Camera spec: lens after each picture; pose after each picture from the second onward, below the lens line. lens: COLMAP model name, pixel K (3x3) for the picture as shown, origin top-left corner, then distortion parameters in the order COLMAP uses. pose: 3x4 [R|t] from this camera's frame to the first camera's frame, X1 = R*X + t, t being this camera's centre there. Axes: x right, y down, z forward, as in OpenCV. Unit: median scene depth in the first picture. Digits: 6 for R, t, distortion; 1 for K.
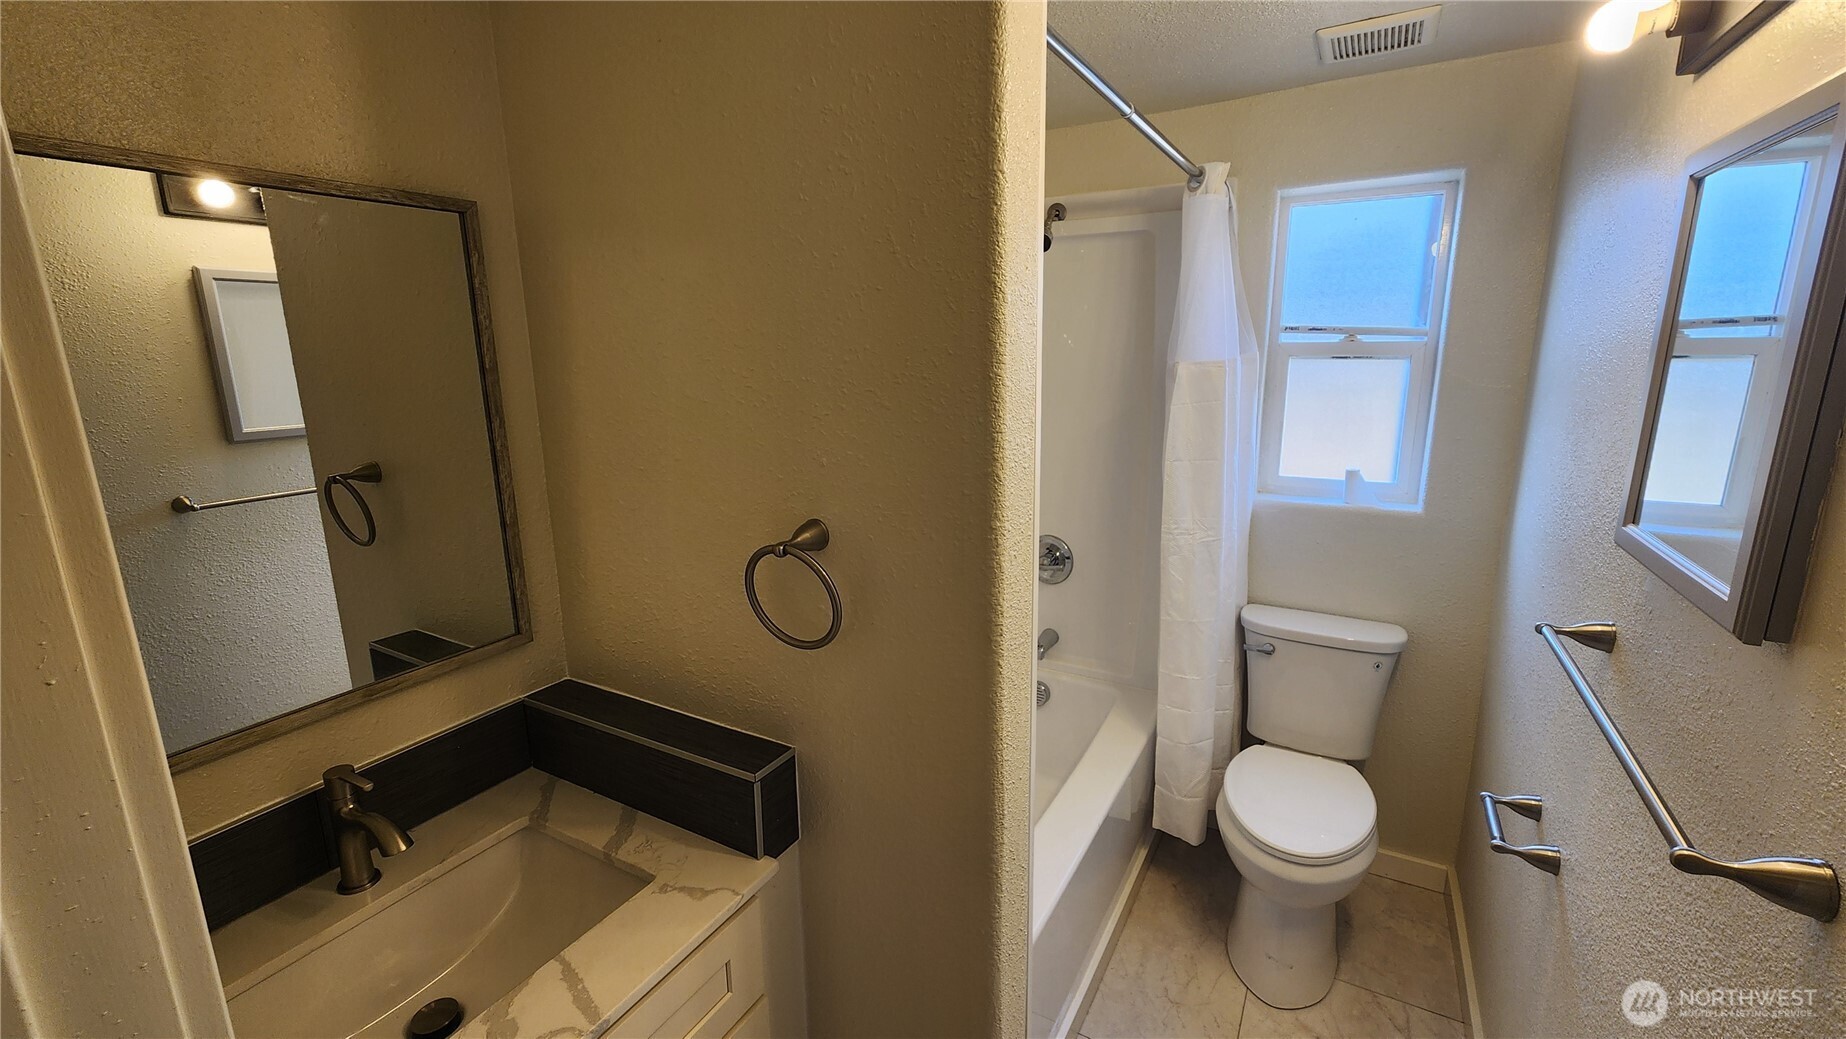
lens RADIAL K [[759.1, 0, 930.2], [0, 759.1, 512.4], [0, 0, 1]] dist [0.001778, -0.000286]
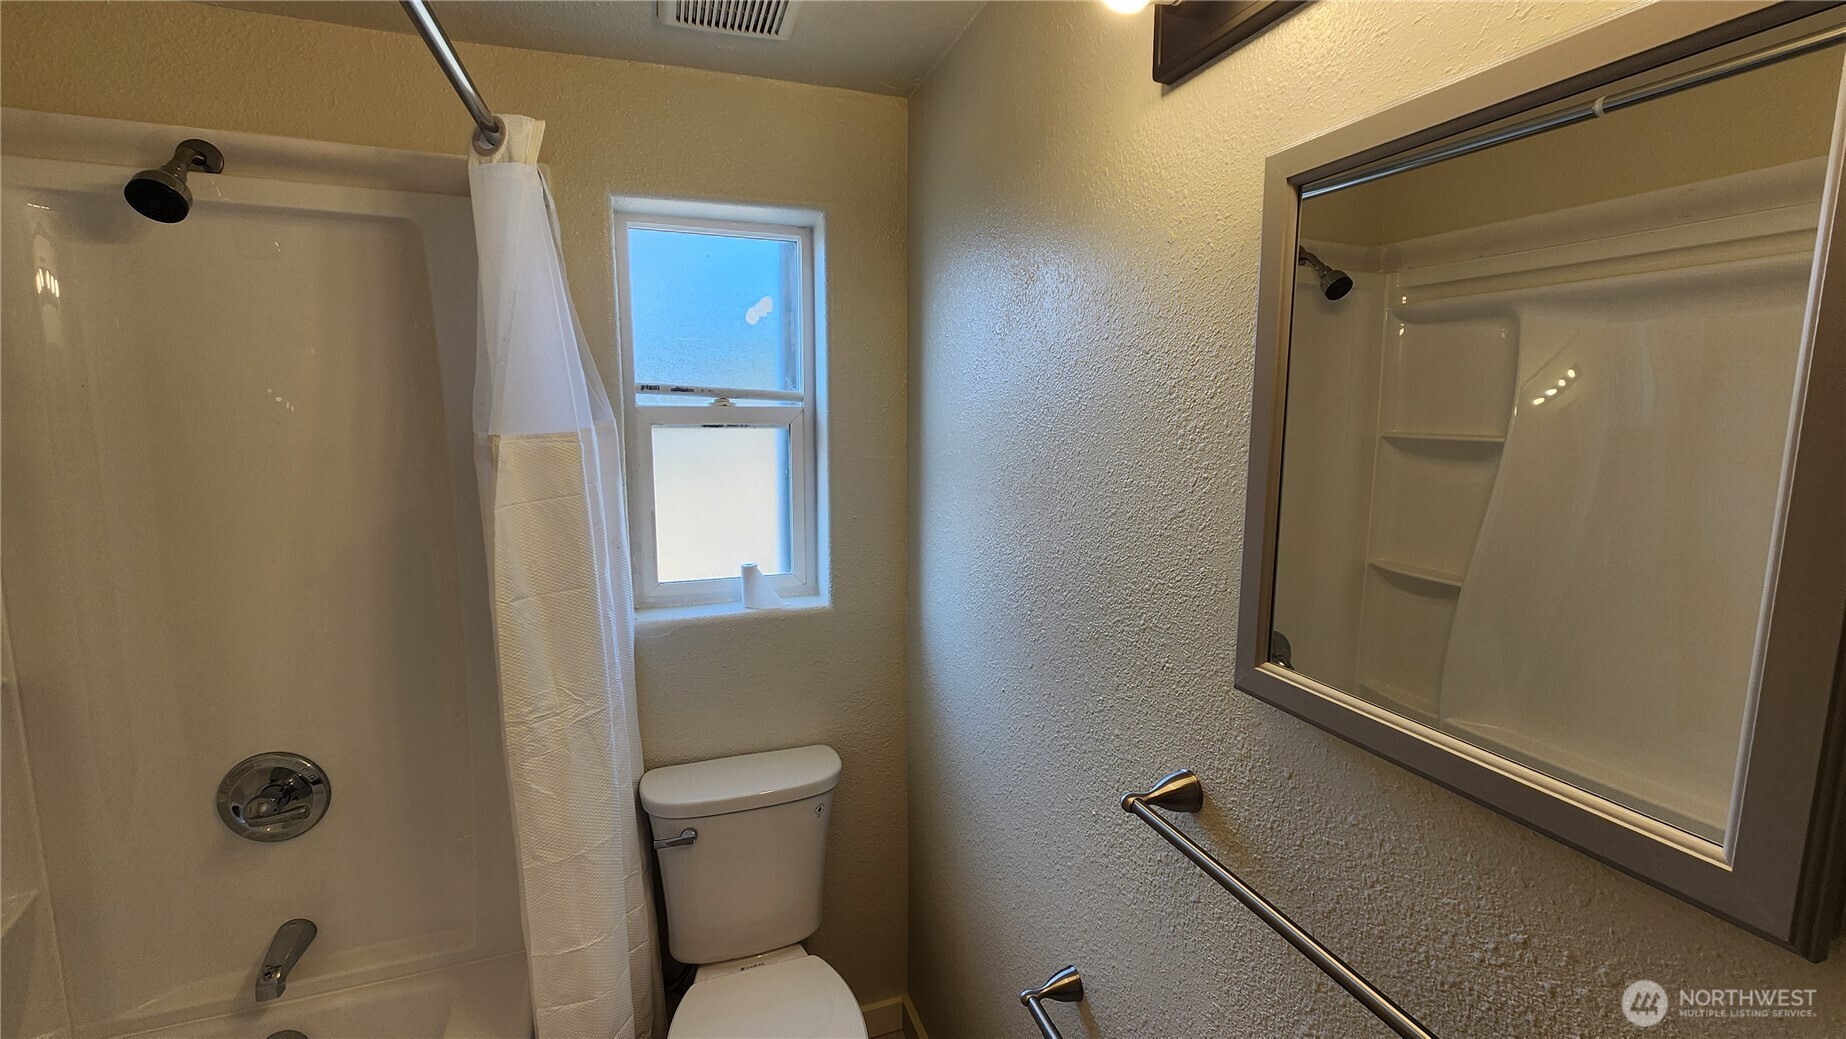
lens RADIAL K [[759.1, 0, 927.1], [0, 759.1, 507.9], [0, 0, 1]] dist [0.001778, -0.000286]
pose [[0.653993, -0.083244, 0.751906, 0.087398], [0.149806, 0.988495, -0.020862, -0.071701], [-0.741519, 0.126284, 0.658940, 0.335562]]
